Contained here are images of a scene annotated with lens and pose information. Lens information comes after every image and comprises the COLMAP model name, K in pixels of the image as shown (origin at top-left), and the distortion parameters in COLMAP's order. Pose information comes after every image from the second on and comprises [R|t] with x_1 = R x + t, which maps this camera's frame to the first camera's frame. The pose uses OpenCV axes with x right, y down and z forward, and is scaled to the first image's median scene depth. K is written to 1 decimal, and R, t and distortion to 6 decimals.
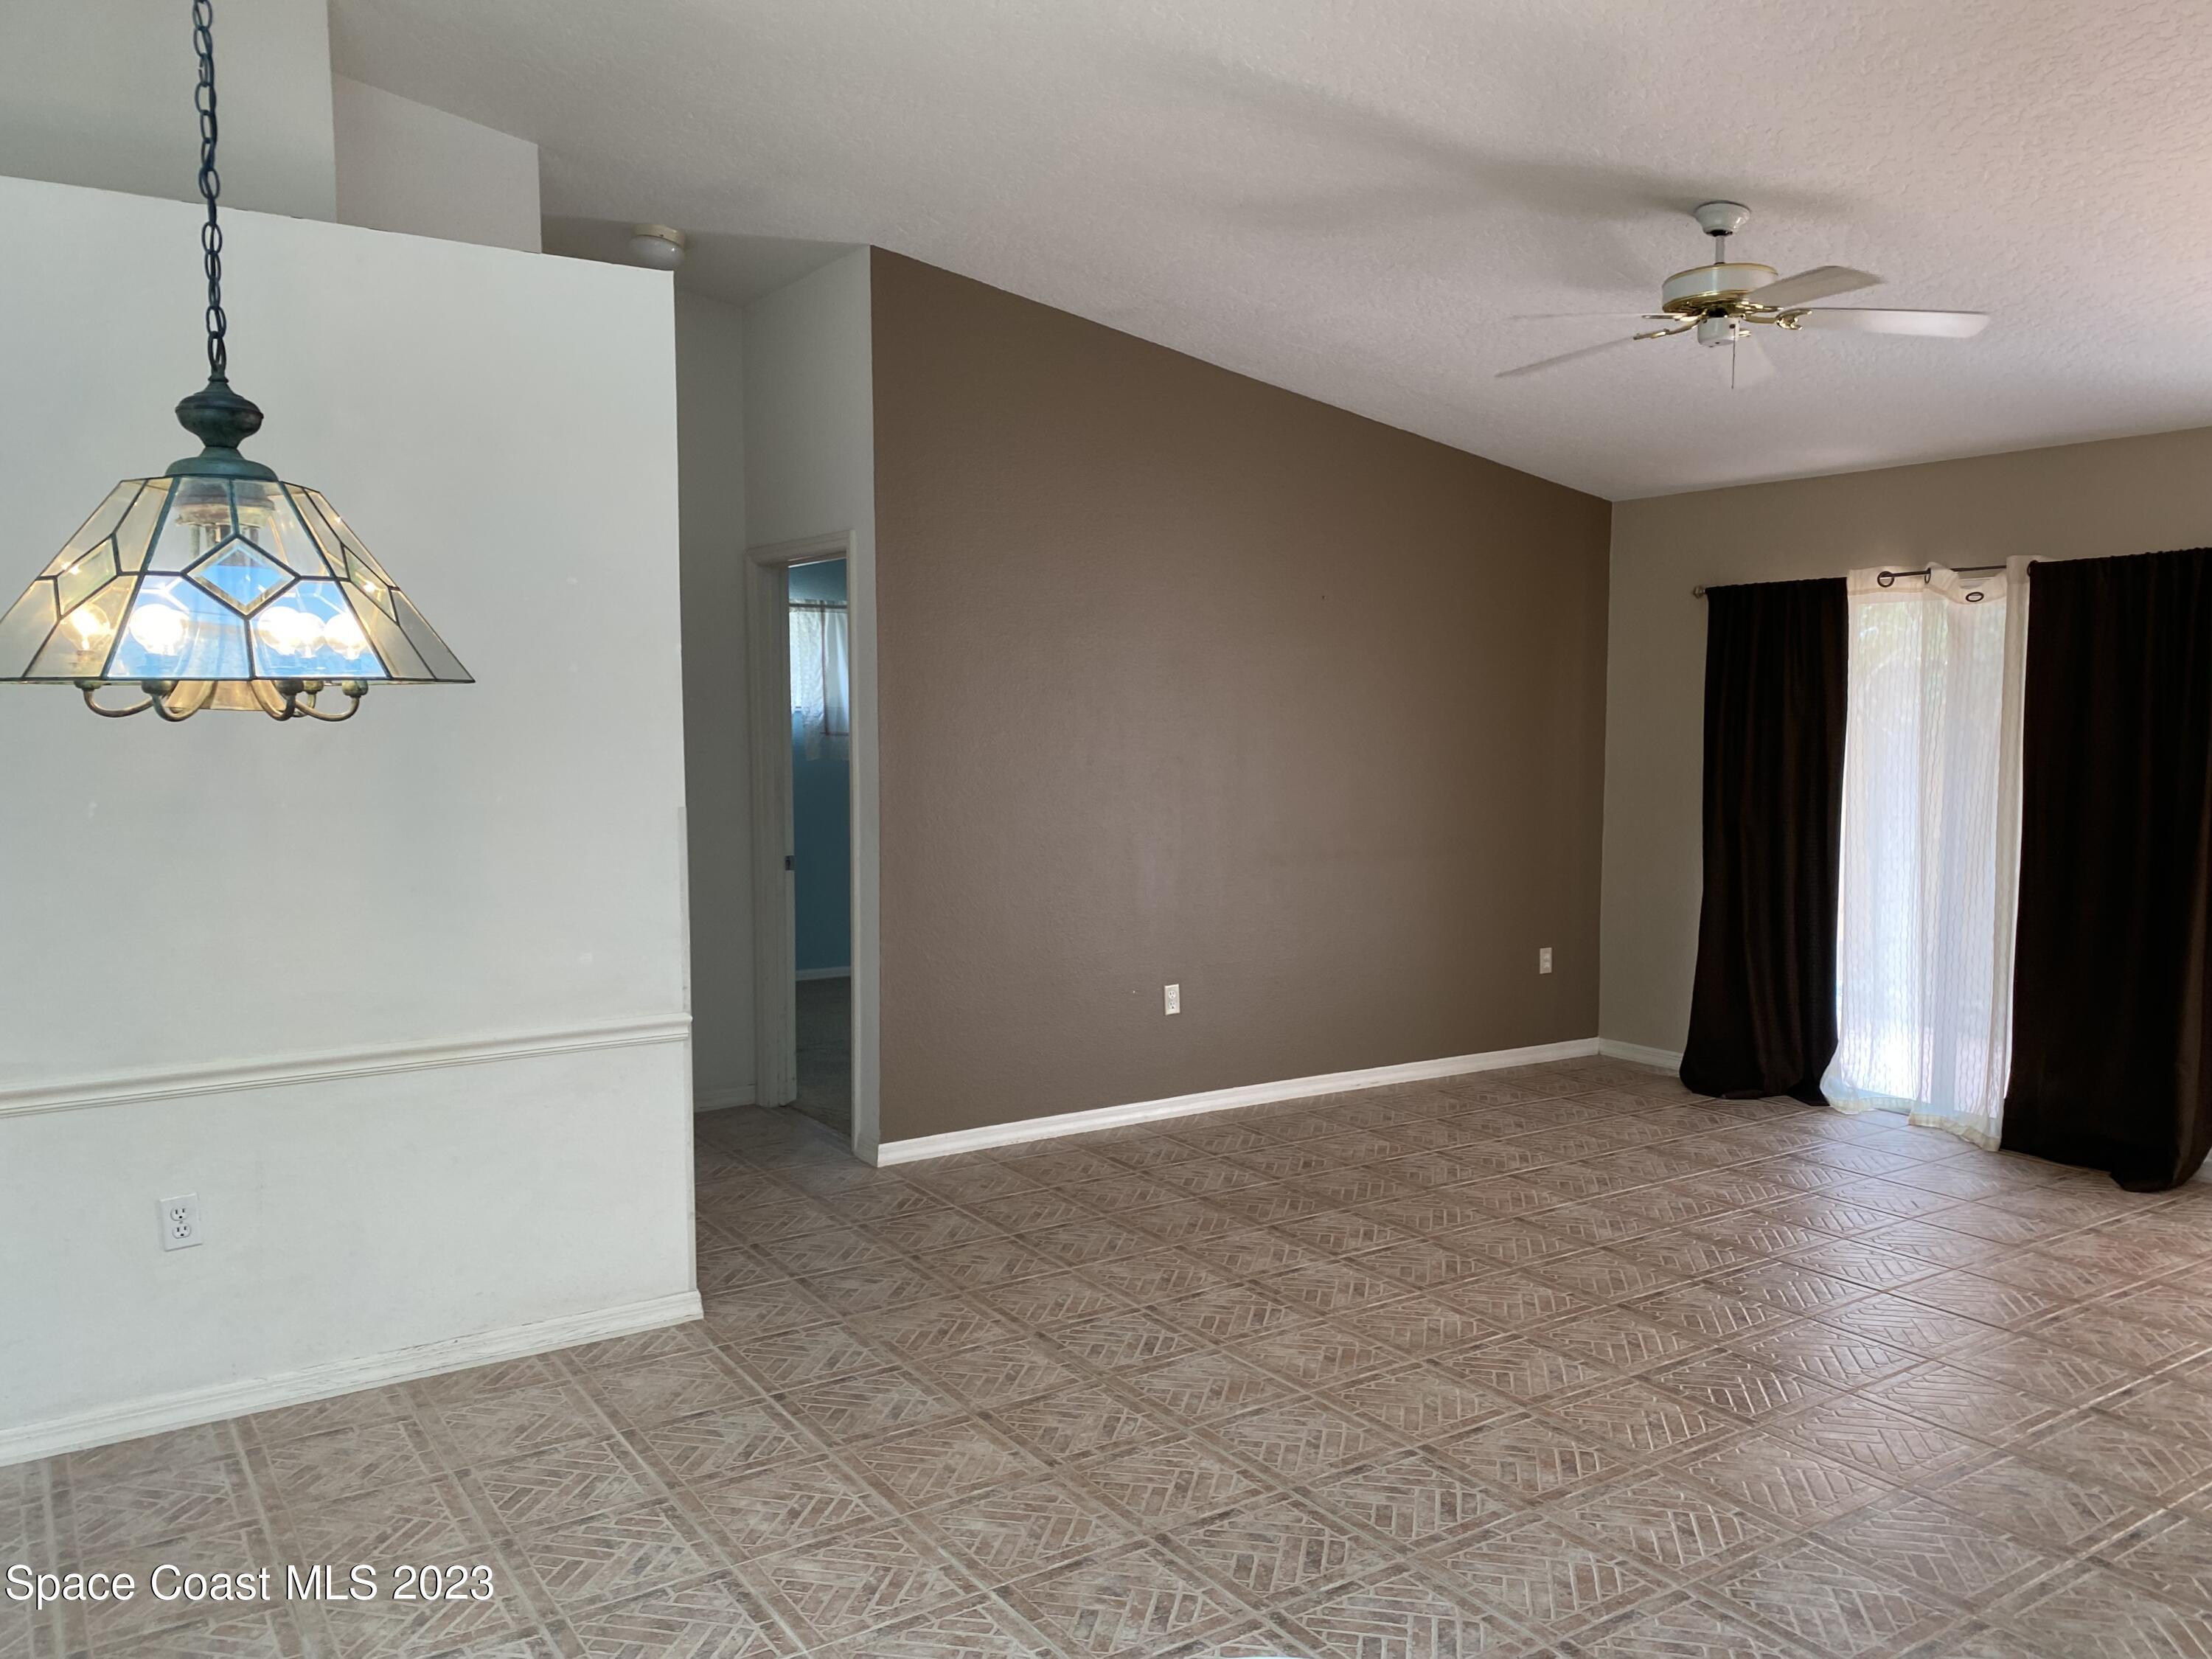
lens RADIAL K [[1702.5, 0, 1122.3], [0, 1702.5, 832.3], [0, 0, 1]] dist [0.019860, -0.009745]
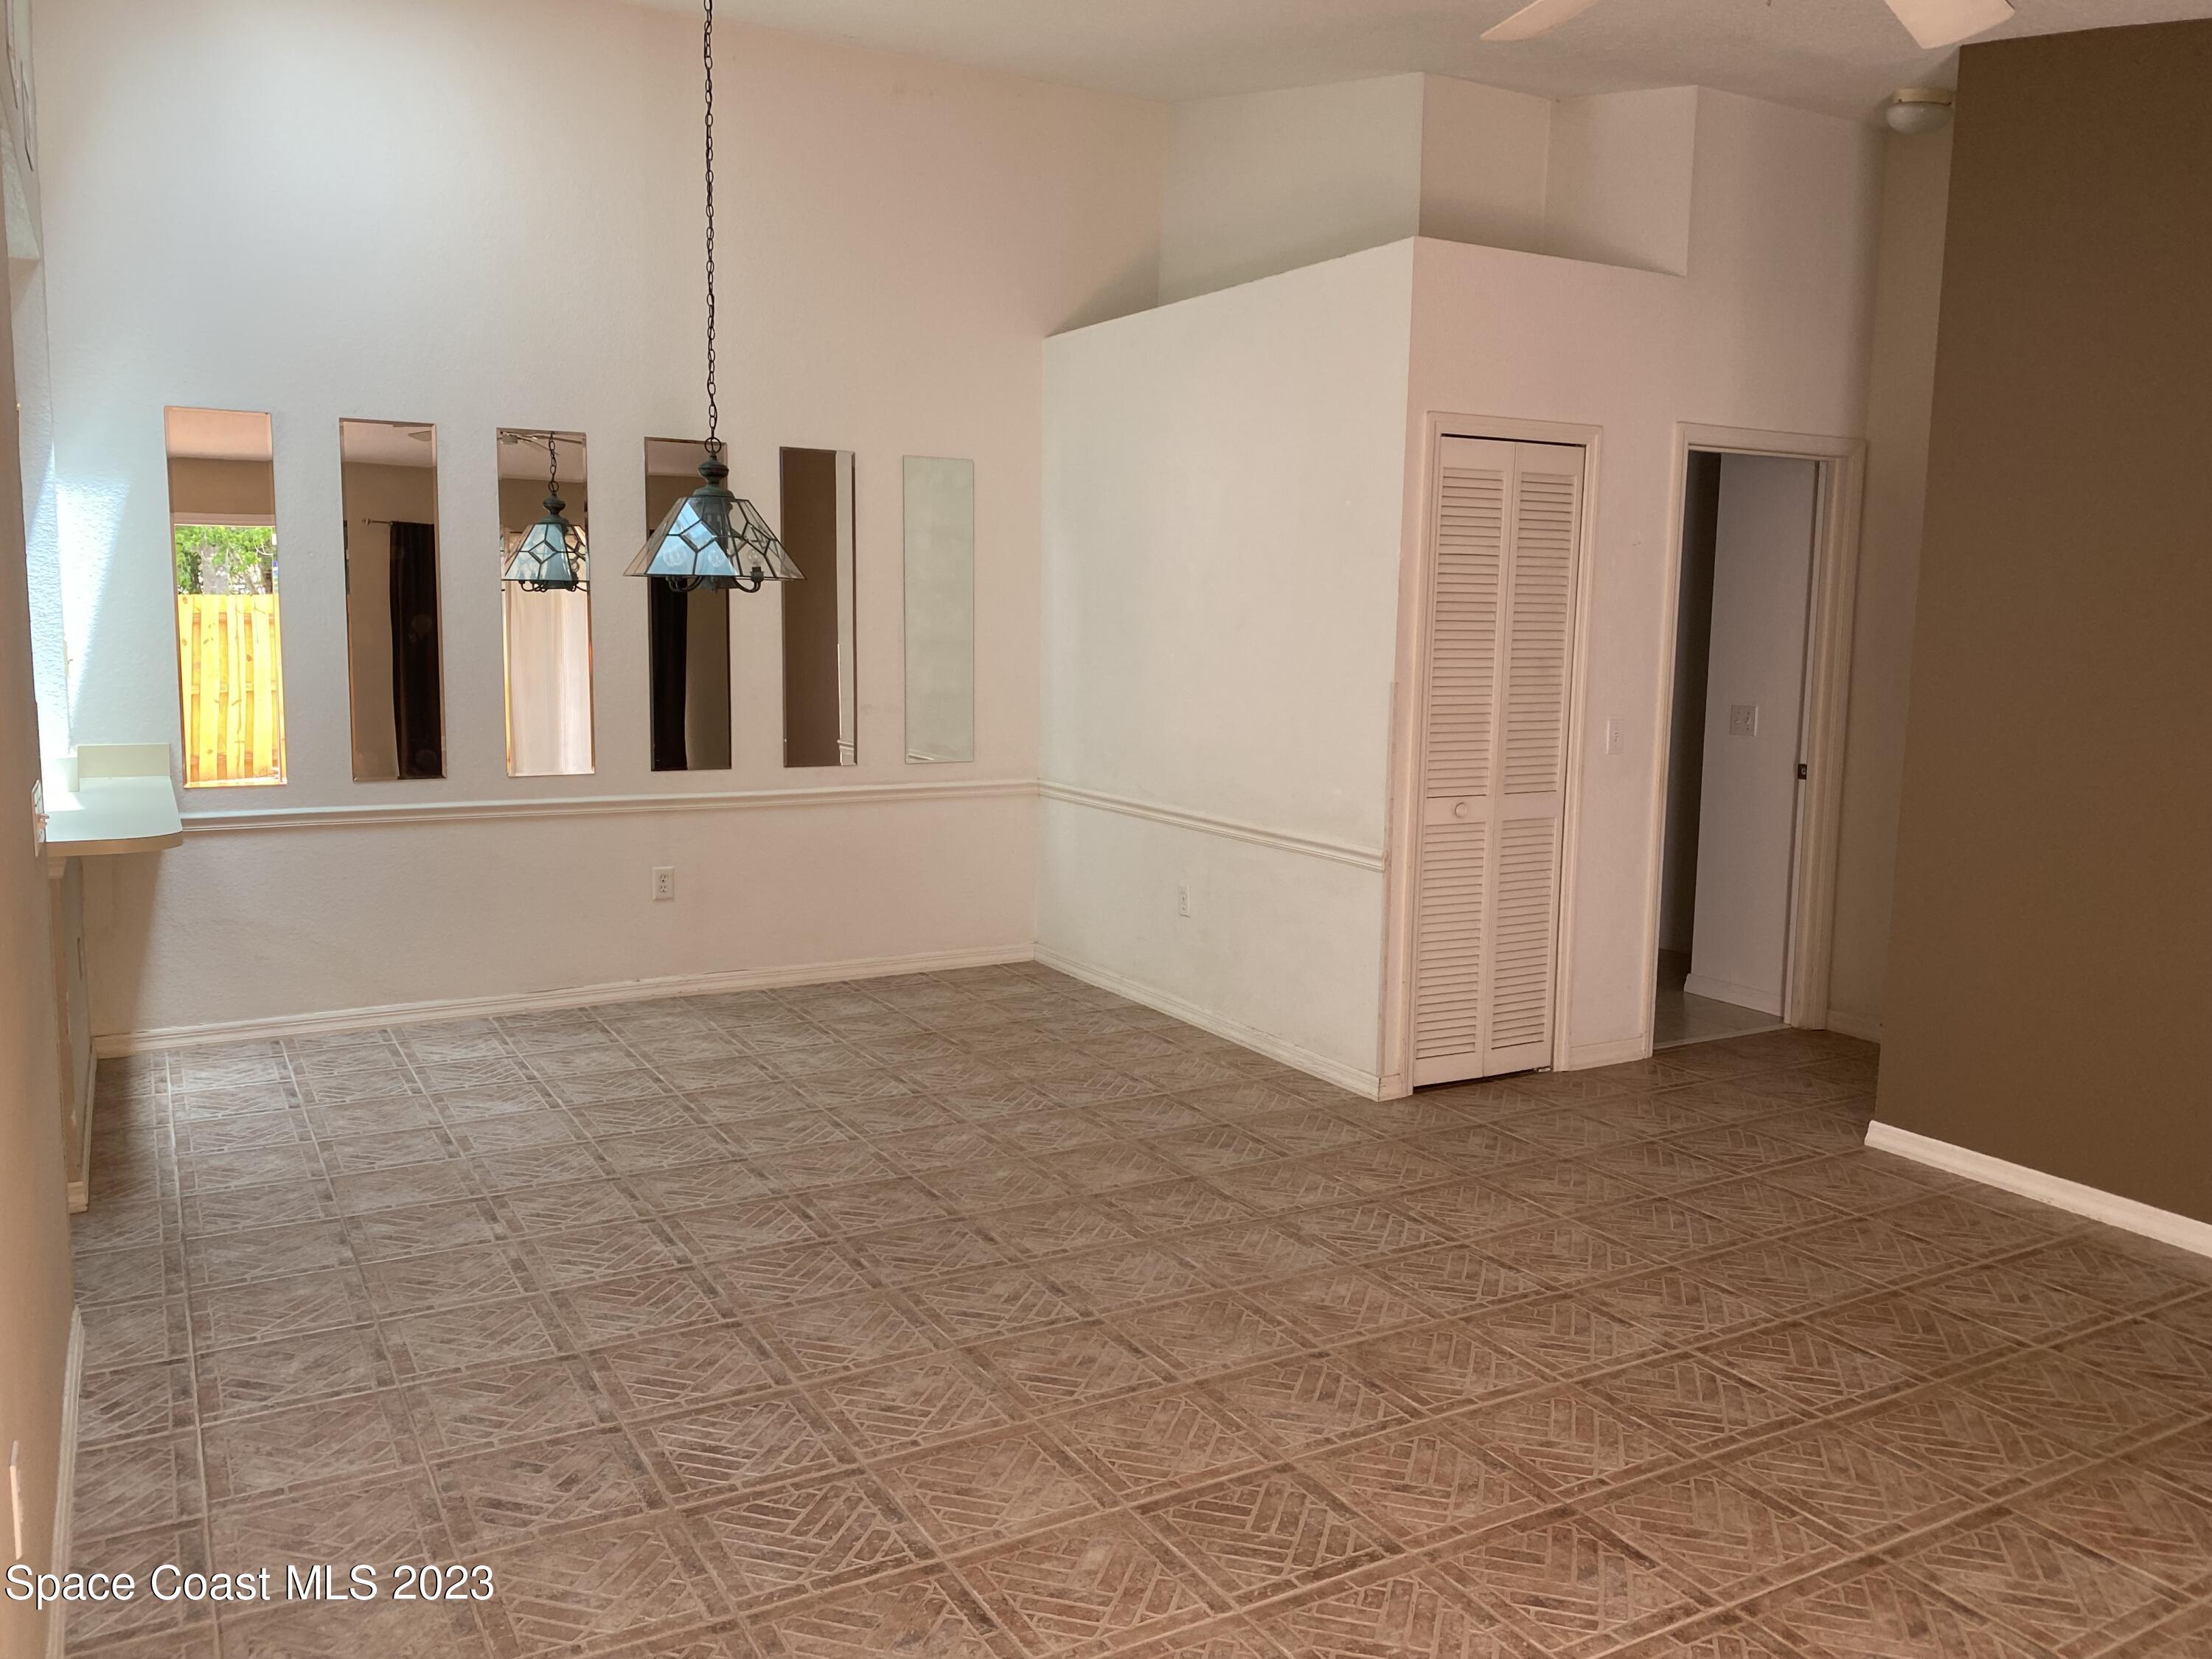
lens RADIAL K [[1686.1, 0, 1103.1], [0, 1686.1, 816.0], [0, 0, 1]] dist [0.040470, -0.037222]
pose [[-0.073407, 0.123748, -0.989595, 0.985533], [-0.096042, 0.986783, 0.130521, -0.059462], [0.992667, 0.104624, -0.060552, 0.896187]]
